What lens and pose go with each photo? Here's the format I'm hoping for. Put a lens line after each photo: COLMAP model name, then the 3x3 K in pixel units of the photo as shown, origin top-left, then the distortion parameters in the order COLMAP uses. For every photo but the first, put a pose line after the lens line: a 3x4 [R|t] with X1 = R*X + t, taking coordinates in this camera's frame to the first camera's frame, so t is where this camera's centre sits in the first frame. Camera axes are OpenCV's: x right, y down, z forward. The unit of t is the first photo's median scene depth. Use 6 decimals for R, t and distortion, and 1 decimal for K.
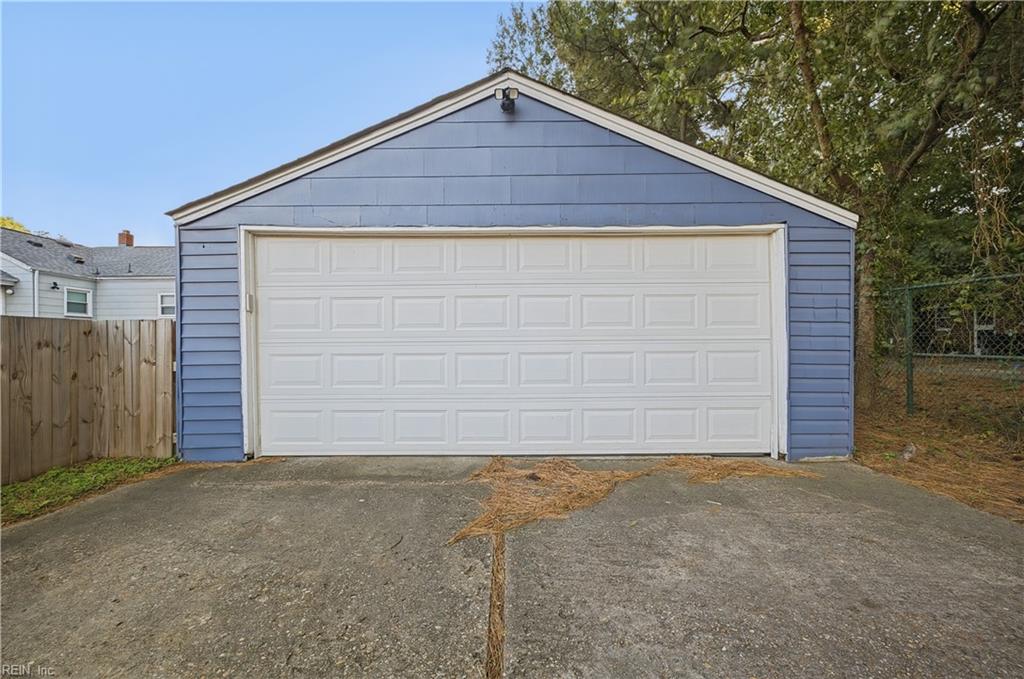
lens RADIAL K [[412.2, 0, 512.2], [0, 412.2, 340.0], [0, 0, 1]] dist [0.003371, -0.000558]
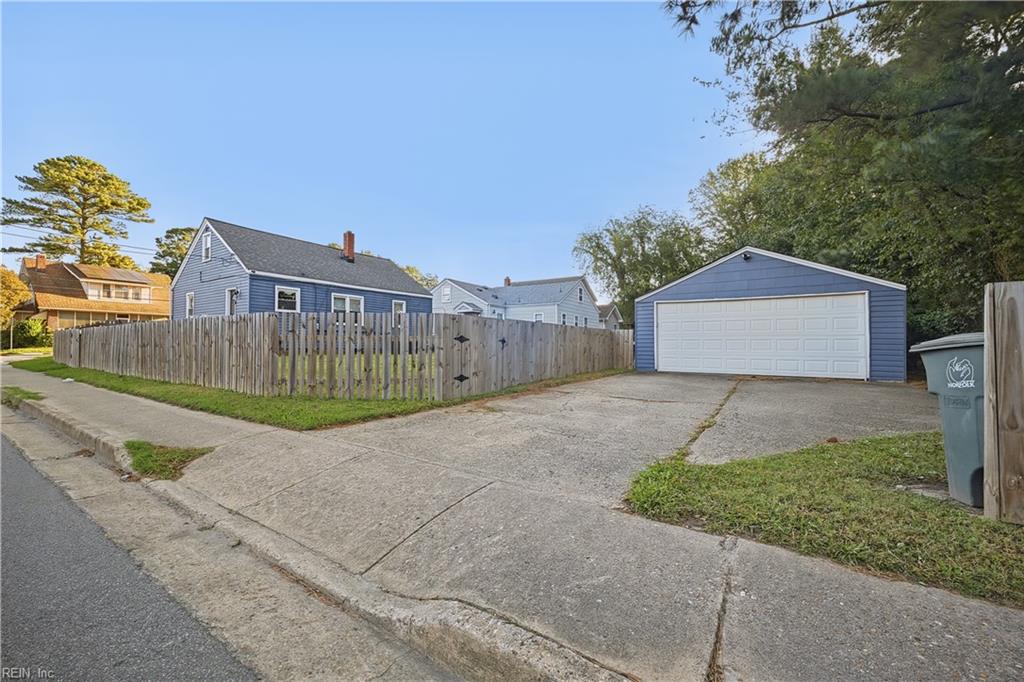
lens RADIAL K [[412.2, 0, 510.5], [0, 412.2, 339.8], [0, 0, 1]] dist [0.003371, -0.000558]
pose [[0.833324, 0.003306, -0.552776, 0.216552], [-0.008109, 0.999948, -0.006244, 0.065946], [0.552726, 0.009685, 0.833307, -2.408184]]
